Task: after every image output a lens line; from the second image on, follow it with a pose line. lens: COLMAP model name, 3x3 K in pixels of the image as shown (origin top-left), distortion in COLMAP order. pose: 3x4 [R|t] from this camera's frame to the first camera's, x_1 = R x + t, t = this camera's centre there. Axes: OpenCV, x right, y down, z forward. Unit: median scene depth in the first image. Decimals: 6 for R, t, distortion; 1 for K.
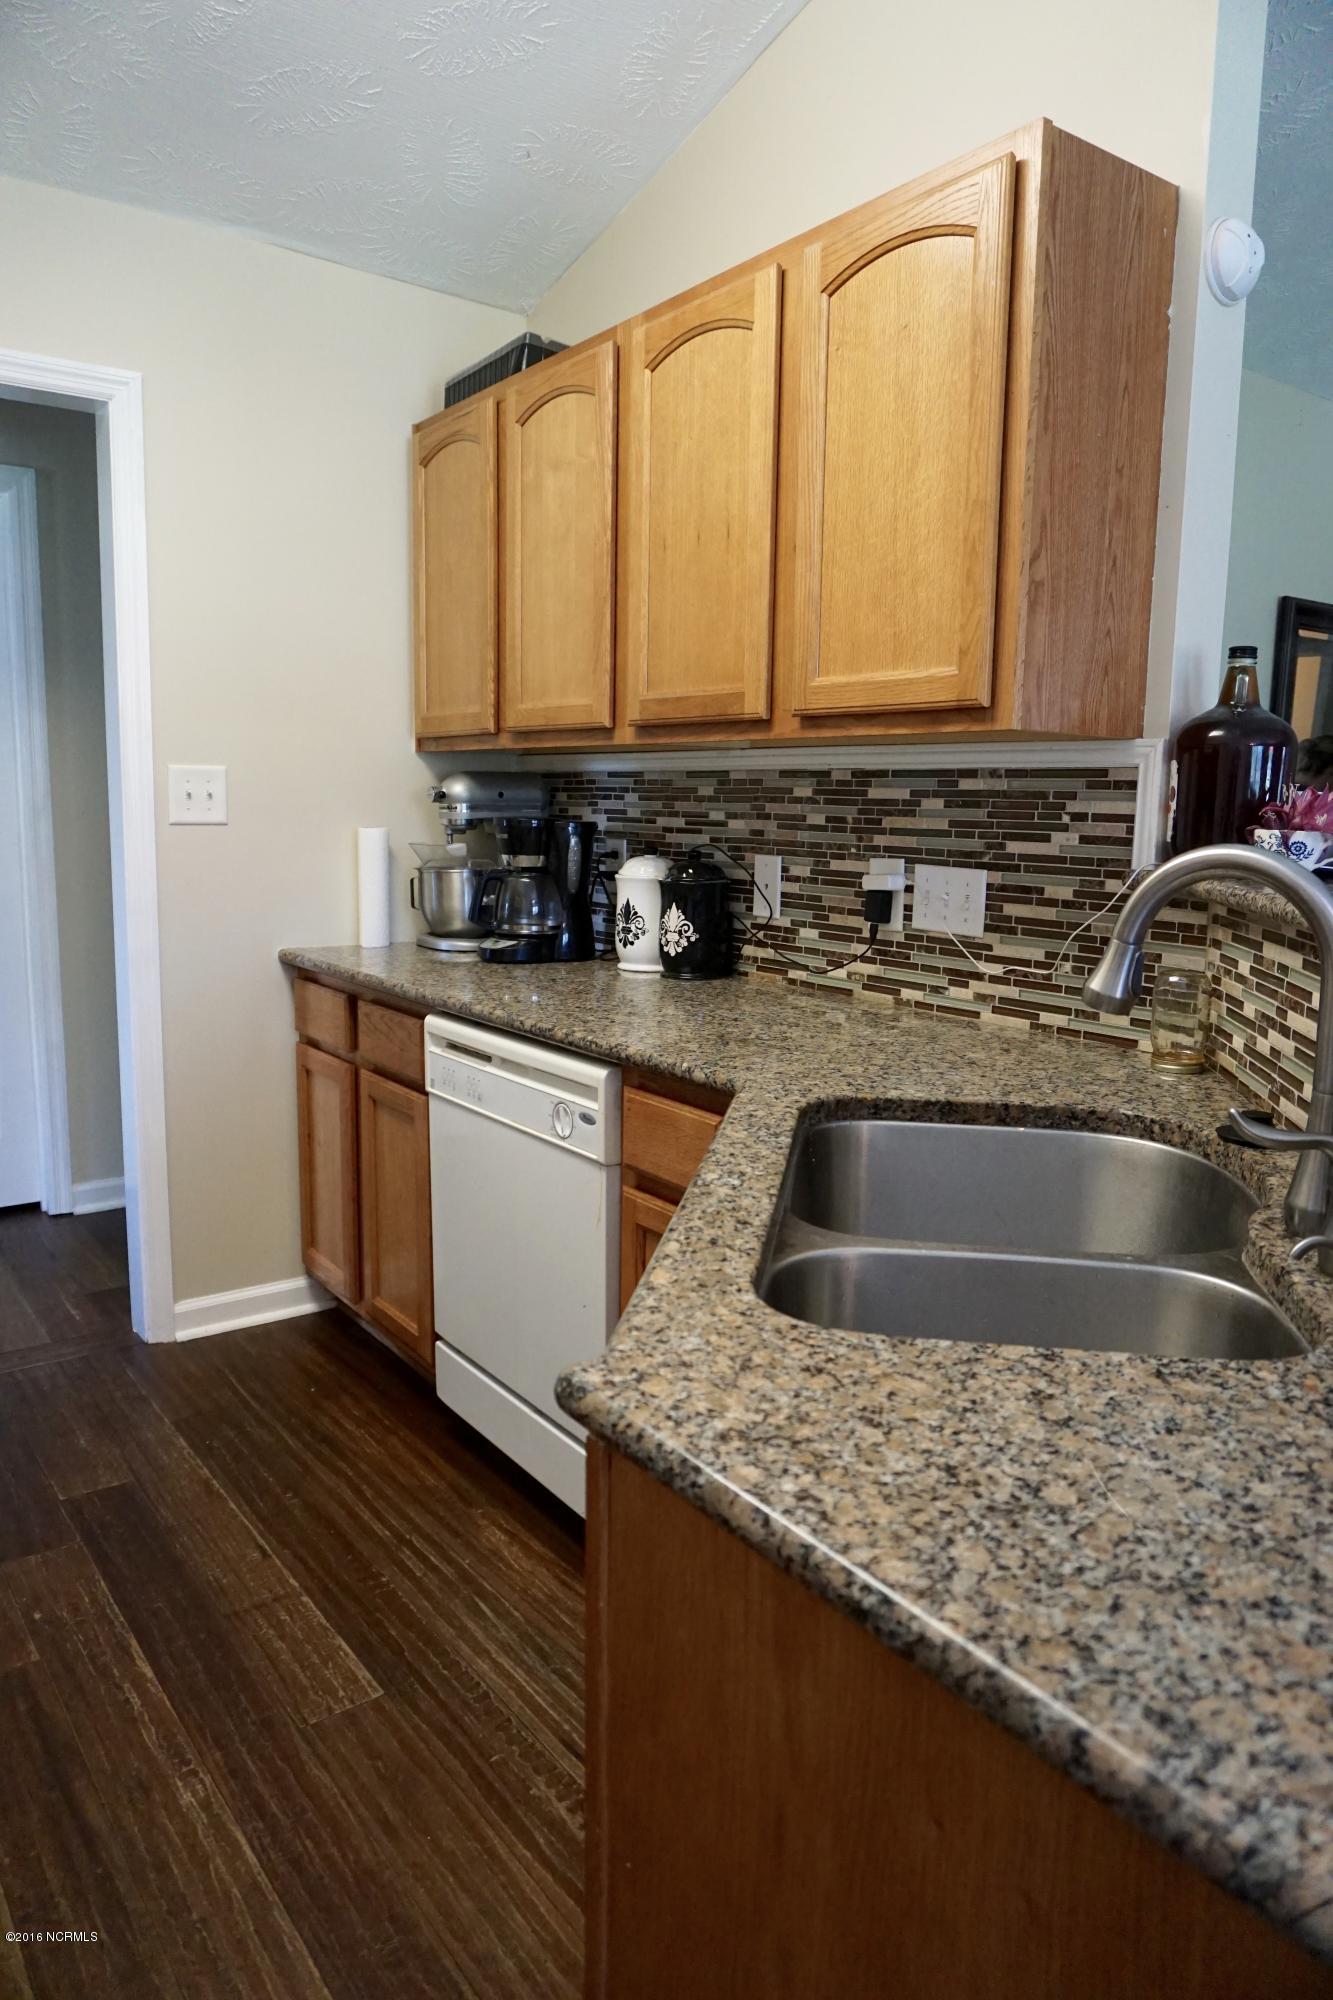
lens RADIAL K [[1318.1, 0, 662.9], [0, 1318.1, 1007.3], [0, 0, 1]] dist [-0.061963, 0.040031]
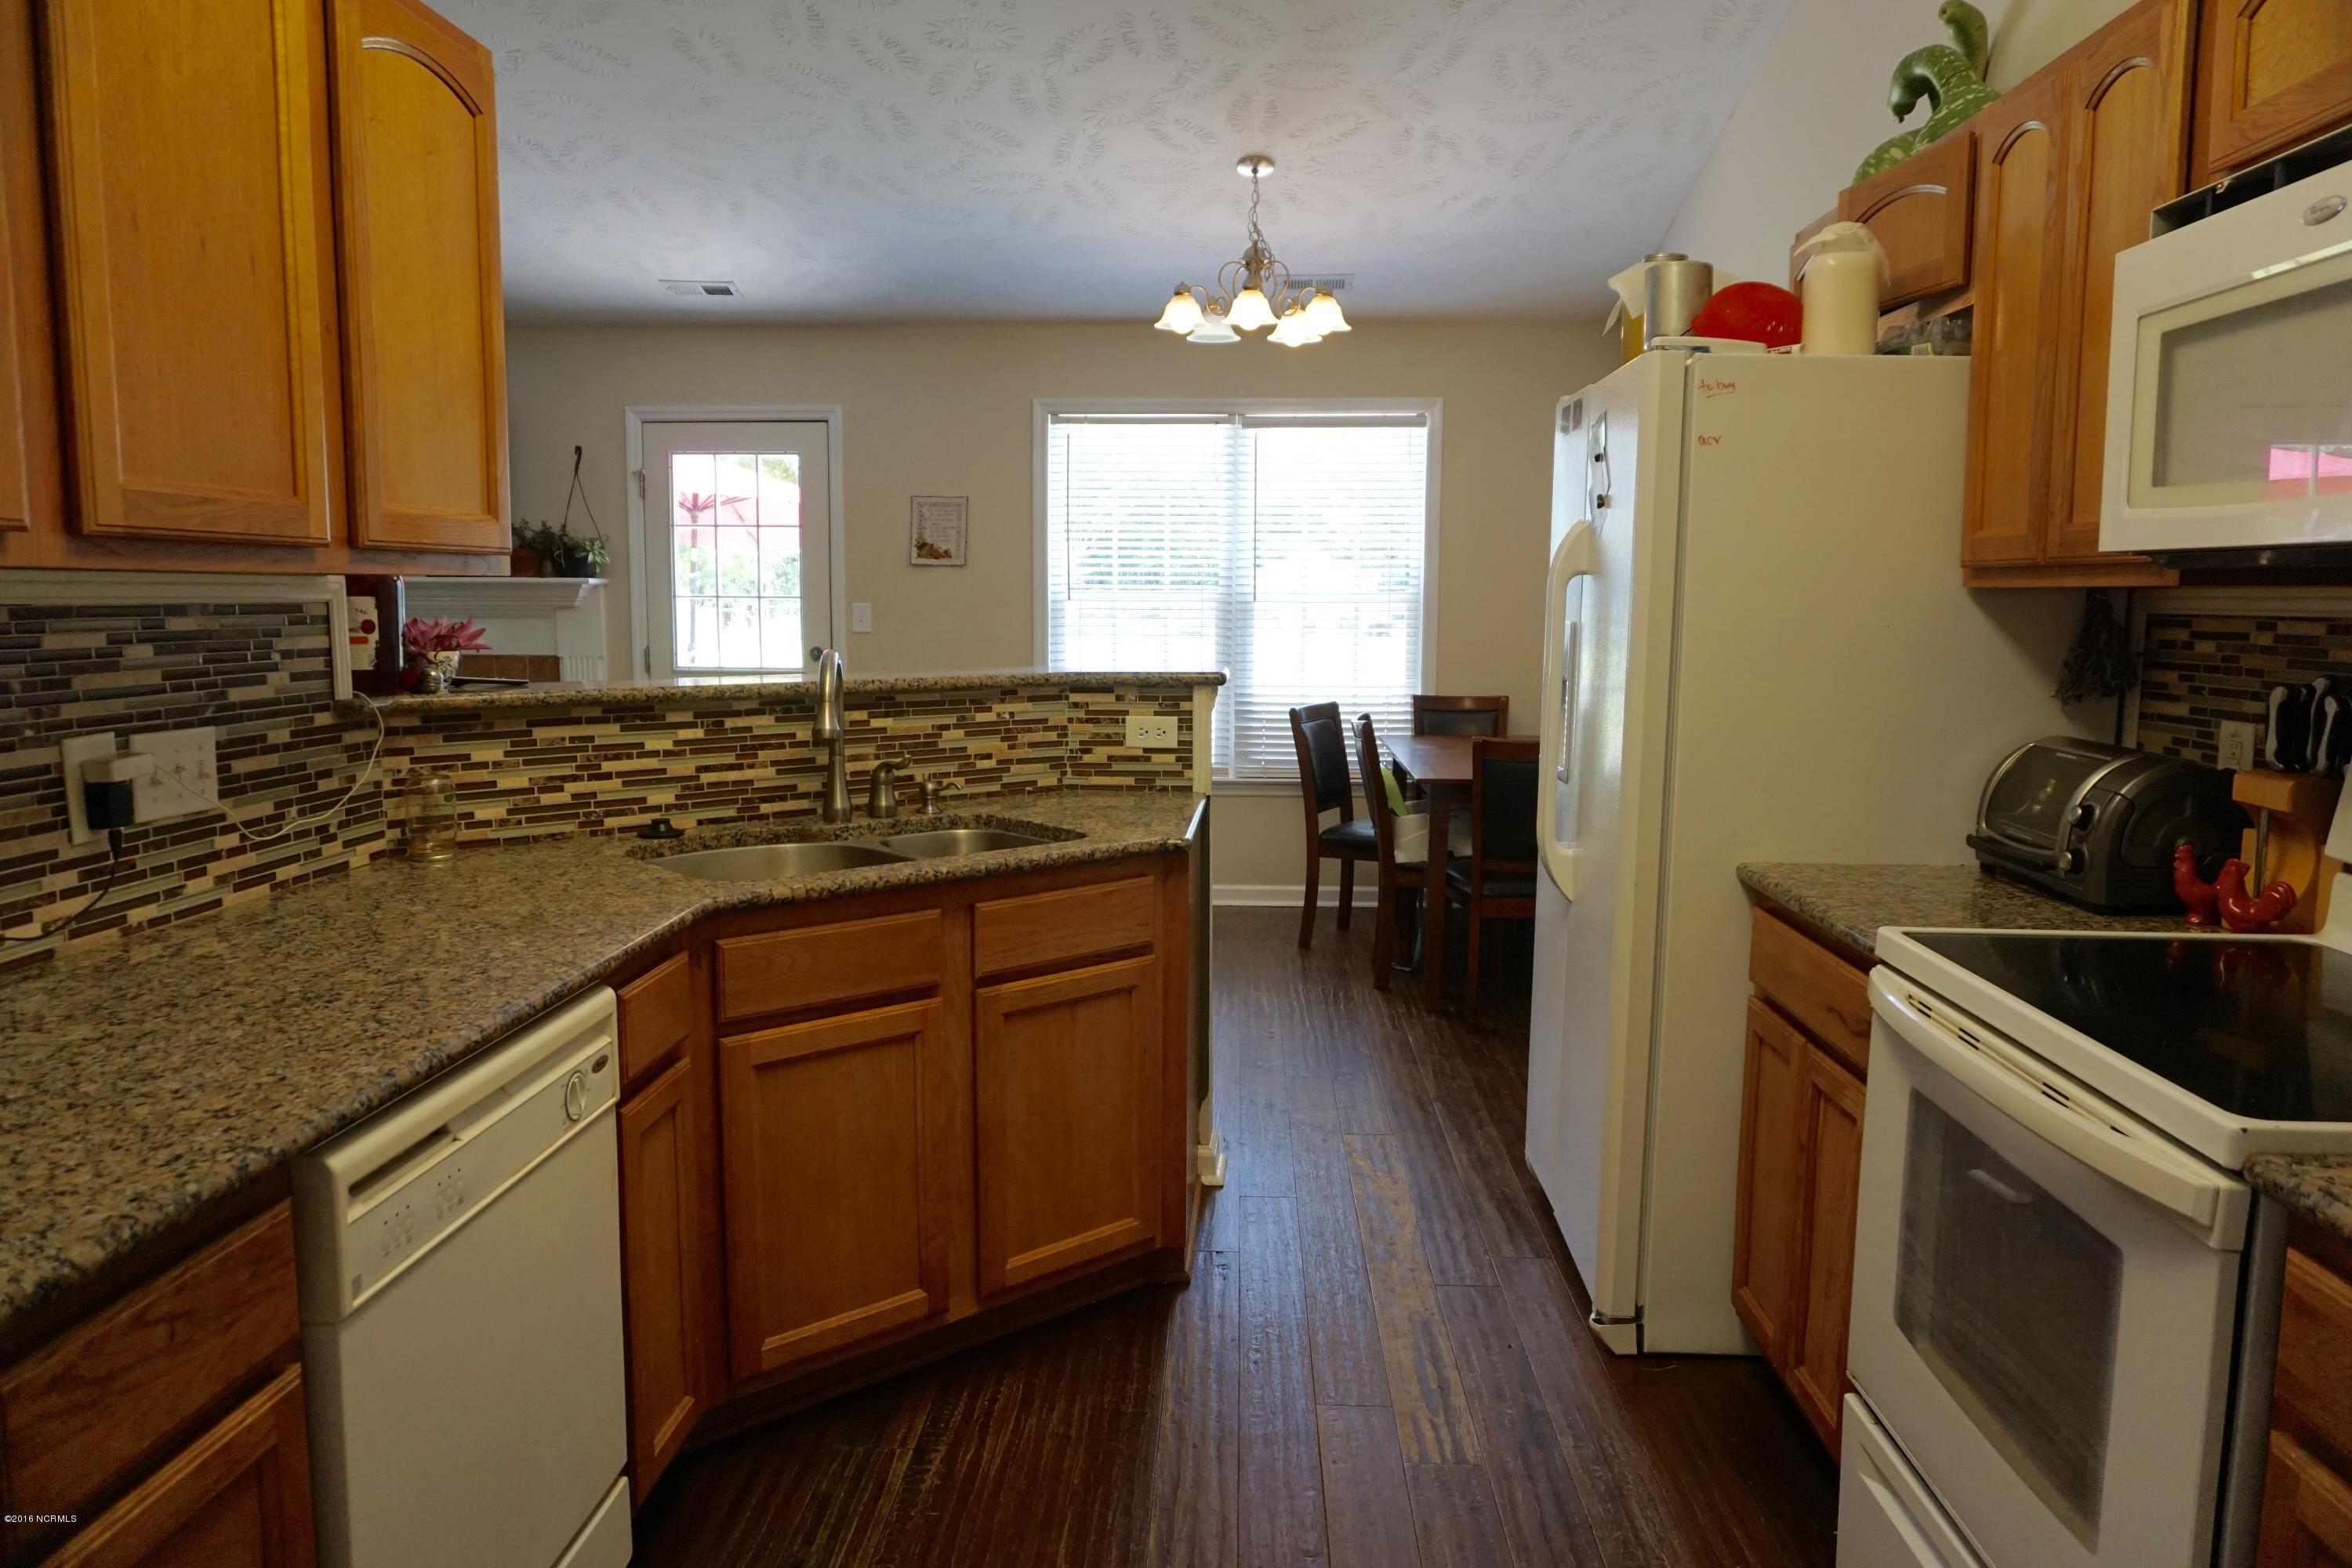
lens RADIAL K [[1550.1, 0, 1174.5], [0, 1550.1, 809.1], [0, 0, 1]] dist [-0.061963, 0.040031]
pose [[-0.772595, -0.110249, 0.625254, -0.823471], [0.079018, 0.960454, 0.266992, -0.261185], [-0.629963, 0.255682, -0.733330, 1.326603]]
